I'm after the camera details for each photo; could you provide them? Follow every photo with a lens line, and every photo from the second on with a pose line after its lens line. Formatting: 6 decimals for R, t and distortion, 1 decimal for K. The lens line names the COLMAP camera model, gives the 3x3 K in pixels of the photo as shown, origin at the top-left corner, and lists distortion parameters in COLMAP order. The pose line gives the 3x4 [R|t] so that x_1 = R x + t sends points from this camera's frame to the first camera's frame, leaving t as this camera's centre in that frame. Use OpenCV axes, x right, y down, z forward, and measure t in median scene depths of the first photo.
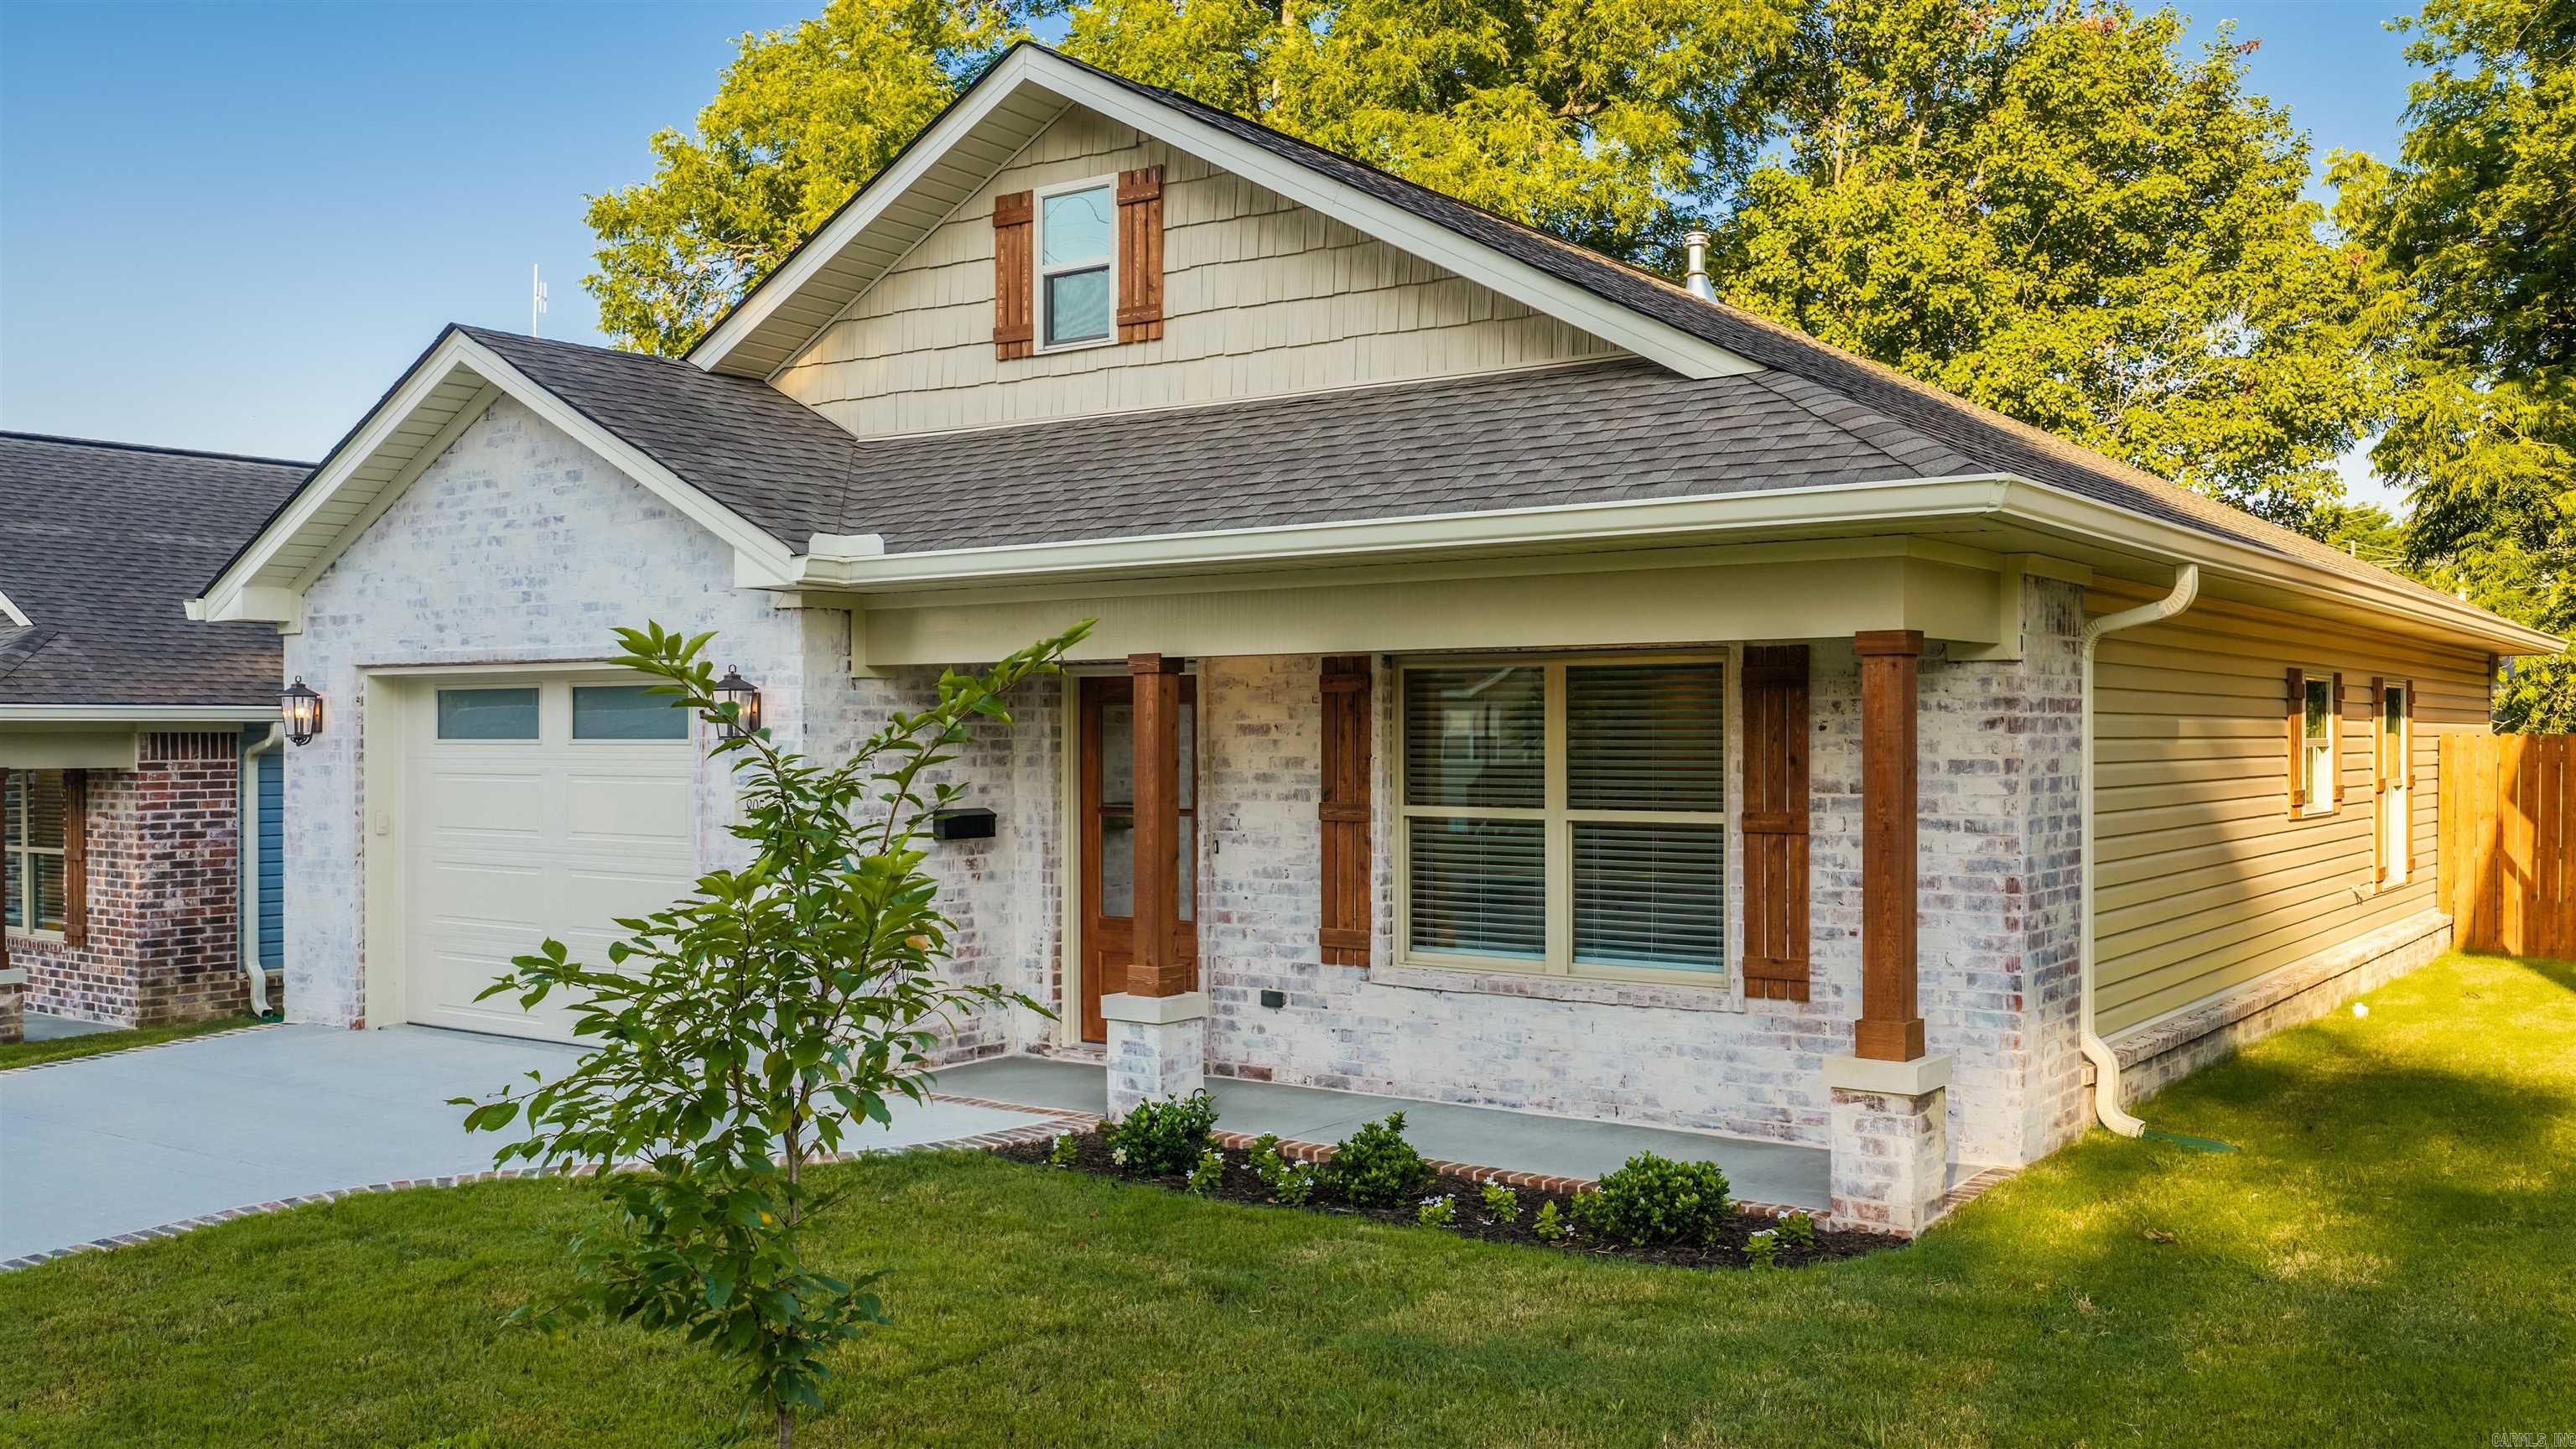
lens RADIAL K [[2192.9, 0, 1288.0], [0, 2192.9, 724.5], [0, 0, 1]] dist [0.014068, -0.004285]
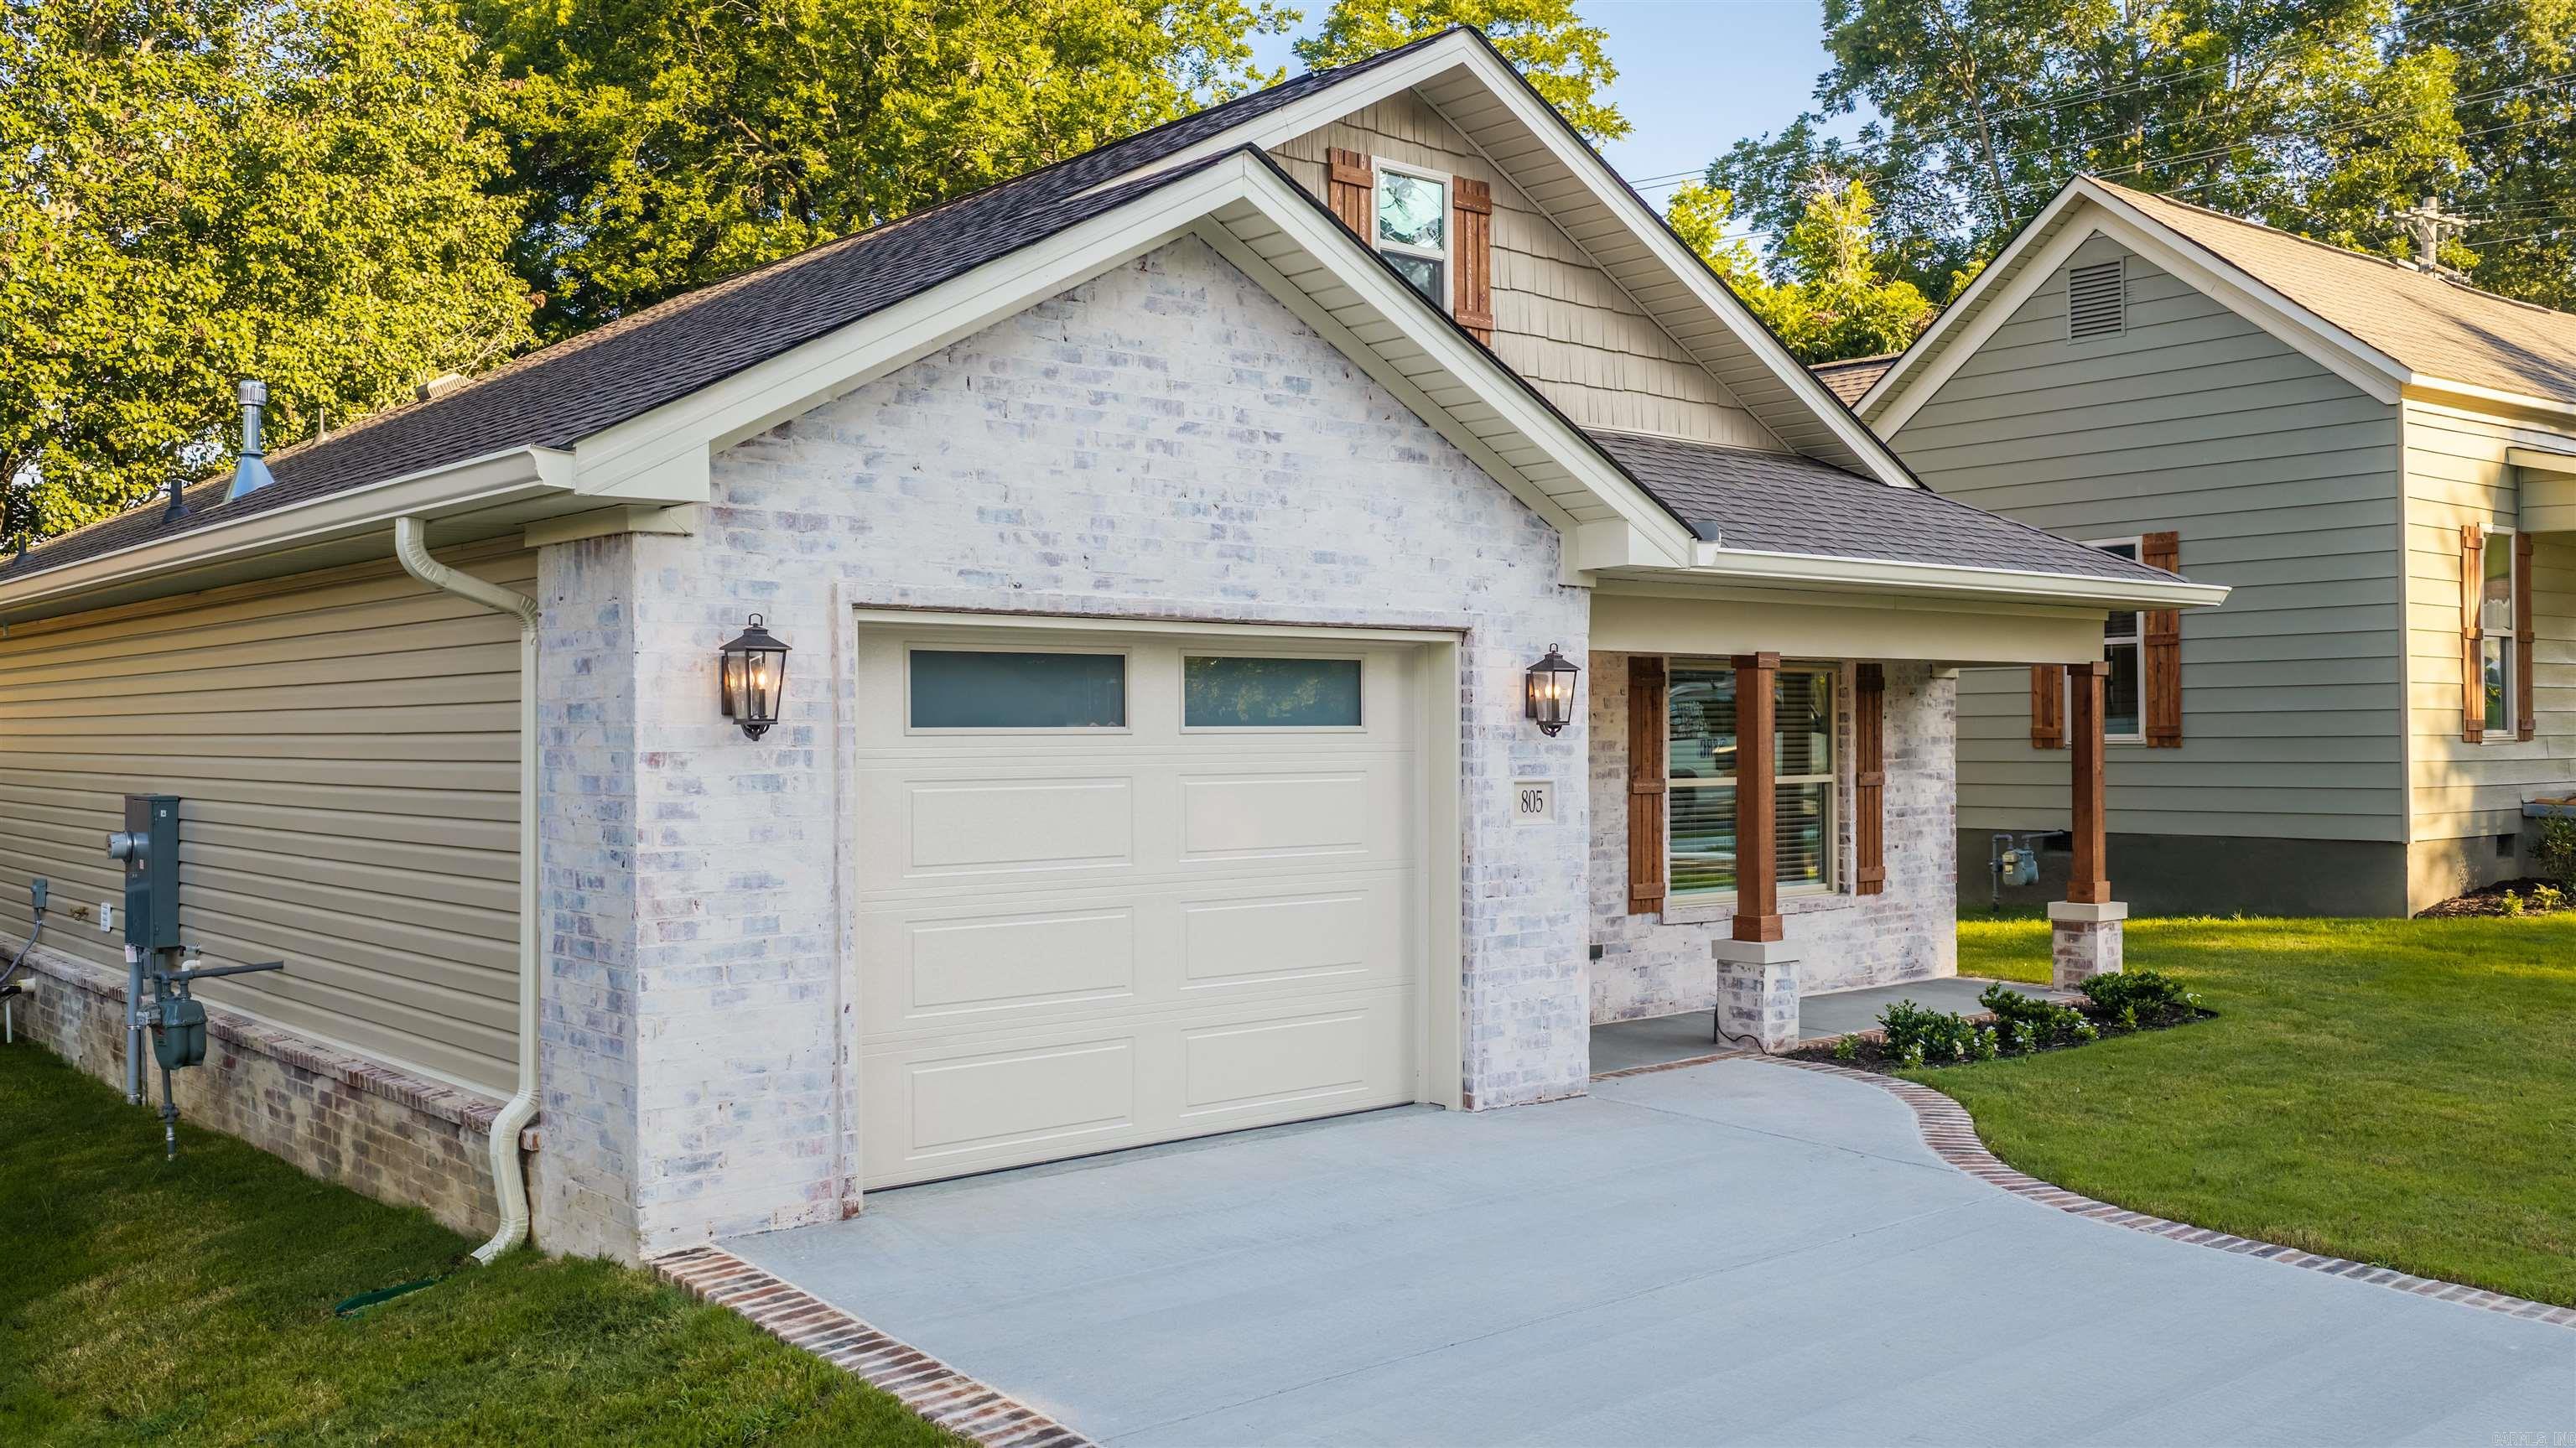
lens RADIAL K [[2192.7, 0, 1288.0], [0, 2192.7, 724.0], [0, 0, 1]] dist [0.014068, -0.004285]
pose [[0.227185, 0.002179, 0.973849, -1.159704], [0.000120, 0.999997, -0.002266, 0.008394], [-0.973852, 0.000631, 0.227184, 0.892520]]
